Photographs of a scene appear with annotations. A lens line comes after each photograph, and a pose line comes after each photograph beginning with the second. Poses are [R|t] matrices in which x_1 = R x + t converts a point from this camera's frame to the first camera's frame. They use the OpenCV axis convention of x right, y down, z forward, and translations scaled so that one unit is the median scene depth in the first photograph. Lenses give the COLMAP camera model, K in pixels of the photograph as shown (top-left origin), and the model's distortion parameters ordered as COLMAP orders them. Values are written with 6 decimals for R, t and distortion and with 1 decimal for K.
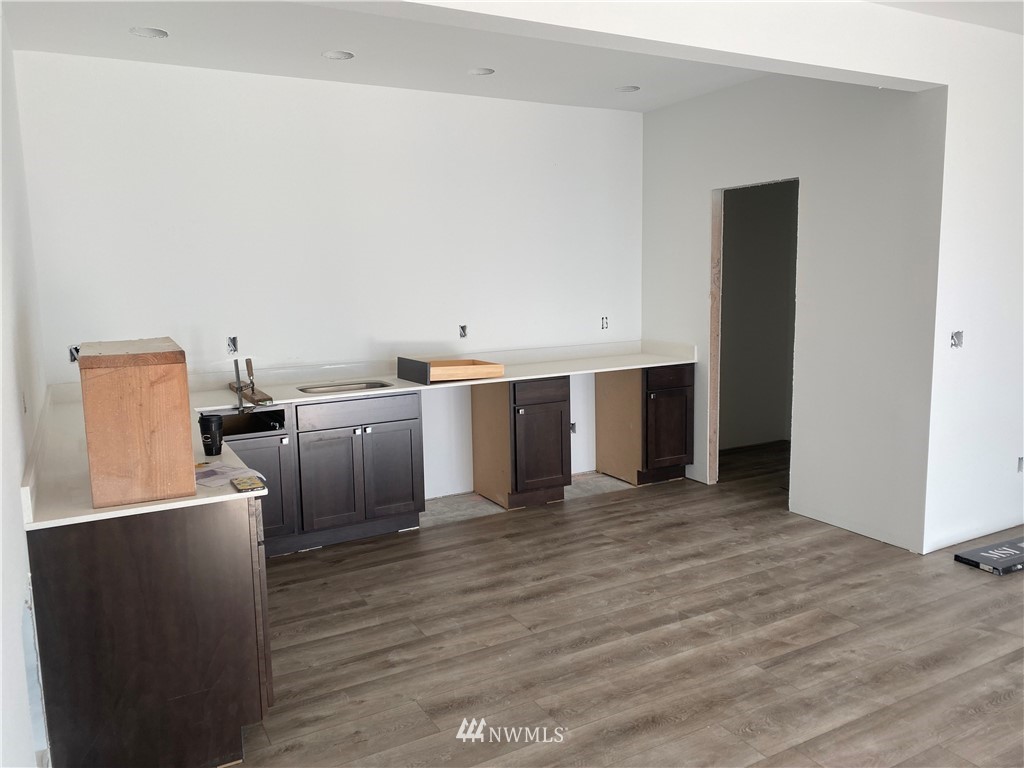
lens RADIAL K [[783.8, 0, 516.0], [0, 783.8, 380.9], [0, 0, 1]] dist [0.016068, -0.010436]
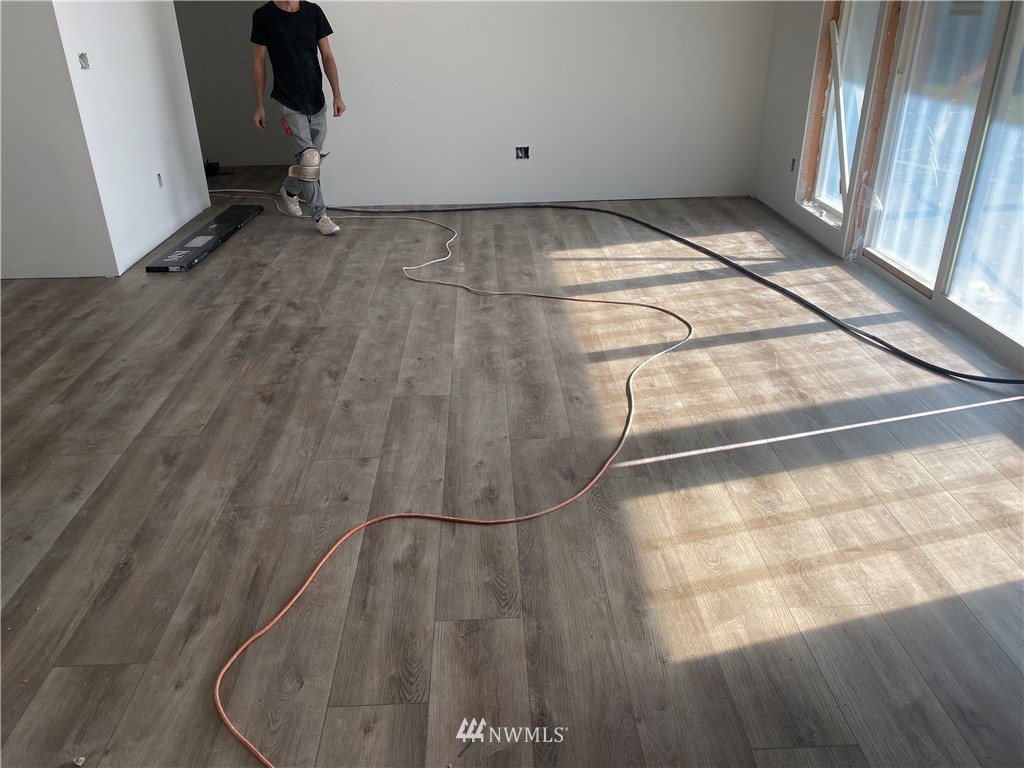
lens RADIAL K [[783.8, 0, 516.0], [0, 783.8, 380.9], [0, 0, 1]] dist [0.016068, -0.010436]
pose [[0.448450, -0.380847, 0.808609, -0.213474], [0.134155, 0.923110, 0.360375, 0.046111], [-0.883683, -0.053131, 0.465061, 0.005701]]
